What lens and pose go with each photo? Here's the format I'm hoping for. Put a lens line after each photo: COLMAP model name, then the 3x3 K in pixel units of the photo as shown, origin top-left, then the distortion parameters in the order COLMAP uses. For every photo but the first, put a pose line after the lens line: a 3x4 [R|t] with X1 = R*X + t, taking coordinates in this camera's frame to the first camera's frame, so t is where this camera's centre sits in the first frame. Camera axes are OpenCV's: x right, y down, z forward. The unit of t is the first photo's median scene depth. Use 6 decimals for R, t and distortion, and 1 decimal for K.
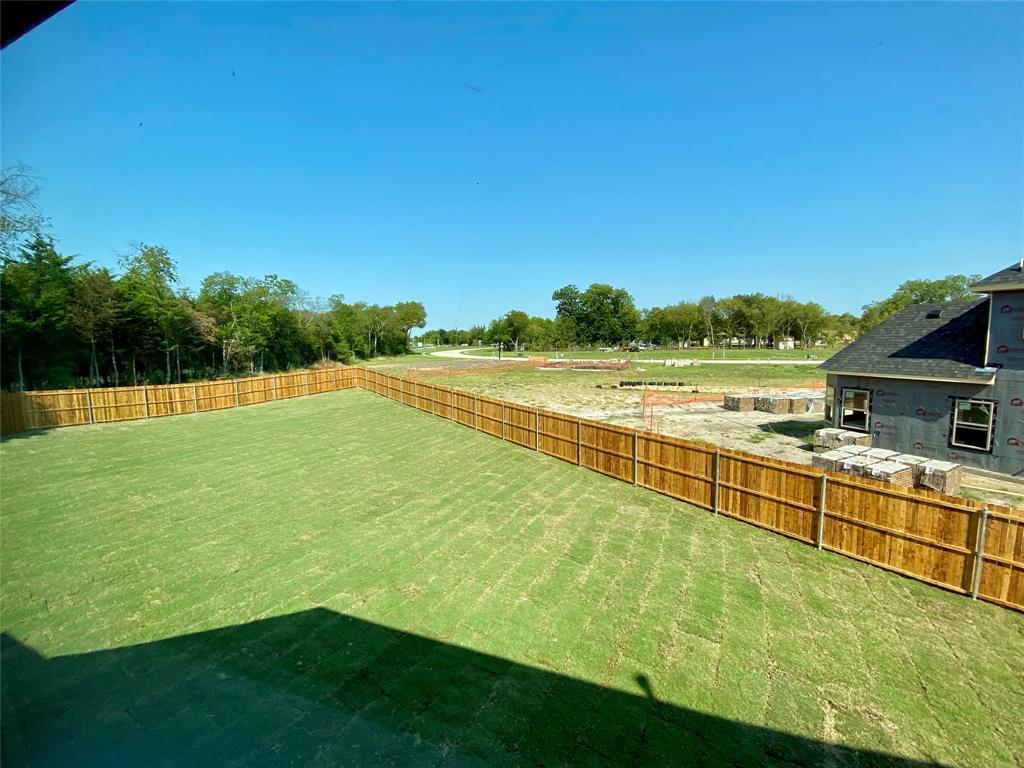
lens RADIAL K [[409.0, 0, 512.0], [0, 409.0, 384.0], [0, 0, 1]] dist [-0.000084, -0.013984]
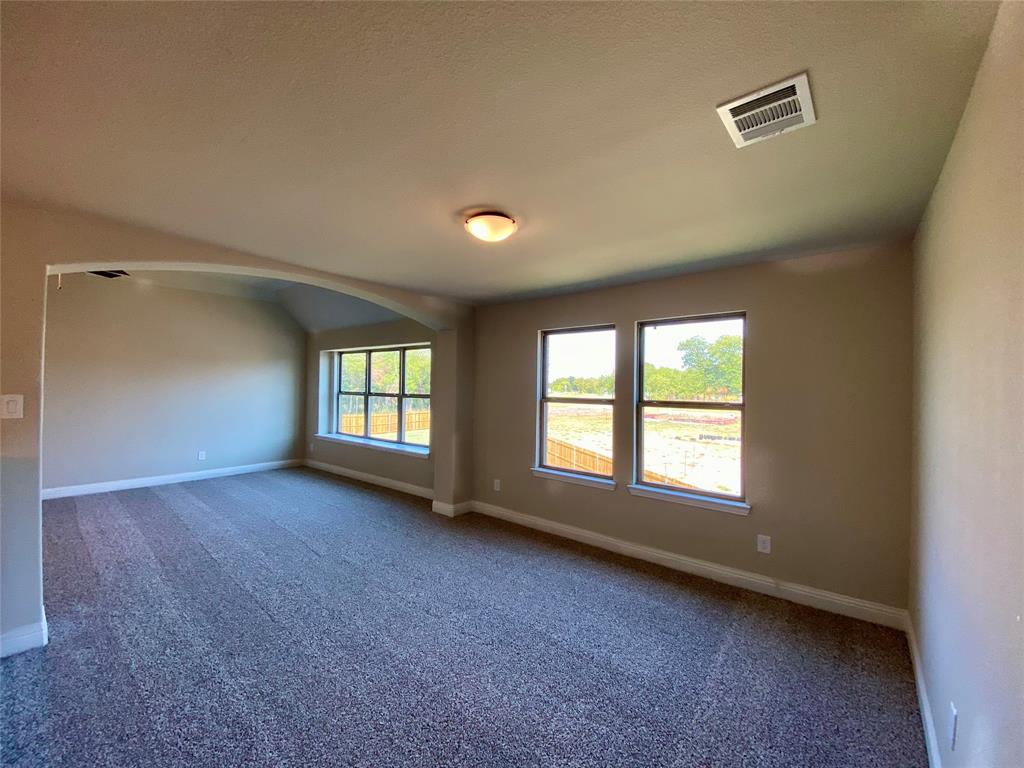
lens RADIAL K [[409.0, 0, 512.0], [0, 409.0, 384.0], [0, 0, 1]] dist [-0.000084, -0.013984]
pose [[0.947804, 0.028625, -0.317565, 0.103237], [-0.064070, 0.992746, -0.101739, 0.001942], [0.312349, 0.116775, 0.942763, -0.136700]]
